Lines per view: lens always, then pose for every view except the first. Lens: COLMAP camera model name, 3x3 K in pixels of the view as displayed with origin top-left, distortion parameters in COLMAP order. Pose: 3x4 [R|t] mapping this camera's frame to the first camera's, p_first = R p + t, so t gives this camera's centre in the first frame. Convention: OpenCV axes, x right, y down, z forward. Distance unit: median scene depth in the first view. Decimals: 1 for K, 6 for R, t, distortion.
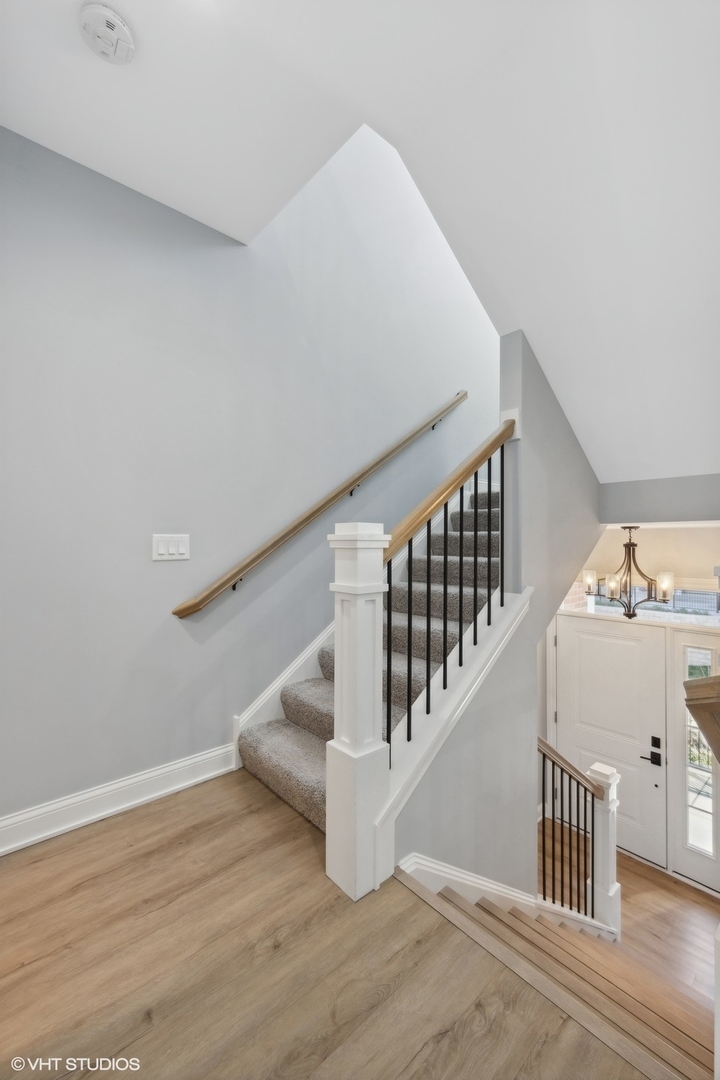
lens RADIAL K [[430.0, 0, 356.1], [0, 430.0, 538.6], [0, 0, 1]] dist [0.003109, 0.000074]
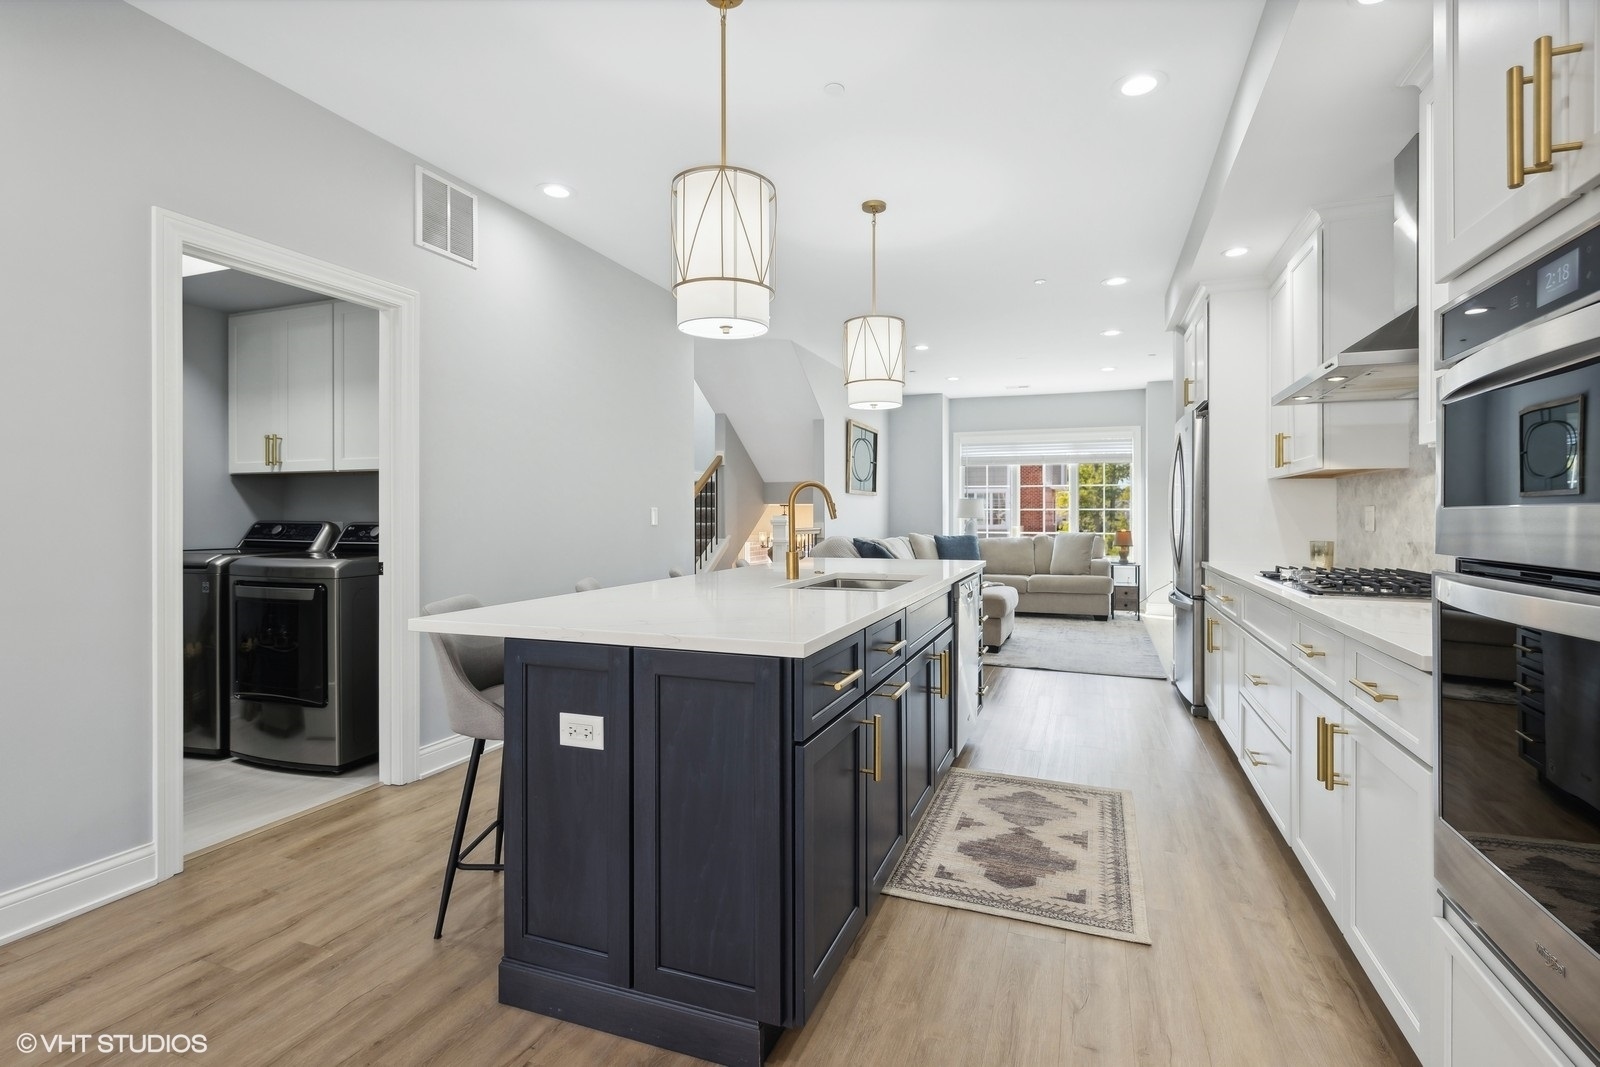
lens RADIAL K [[756.4, 0, 808.0], [0, 756.4, 518.8], [0, 0, 1]] dist [-0.002658, -0.000048]
pose [[0.877549, -0.004982, 0.479460, -0.995601], [-0.002188, 0.999894, 0.014394, -0.026395], [-0.479481, -0.013680, 0.877445, -2.354891]]
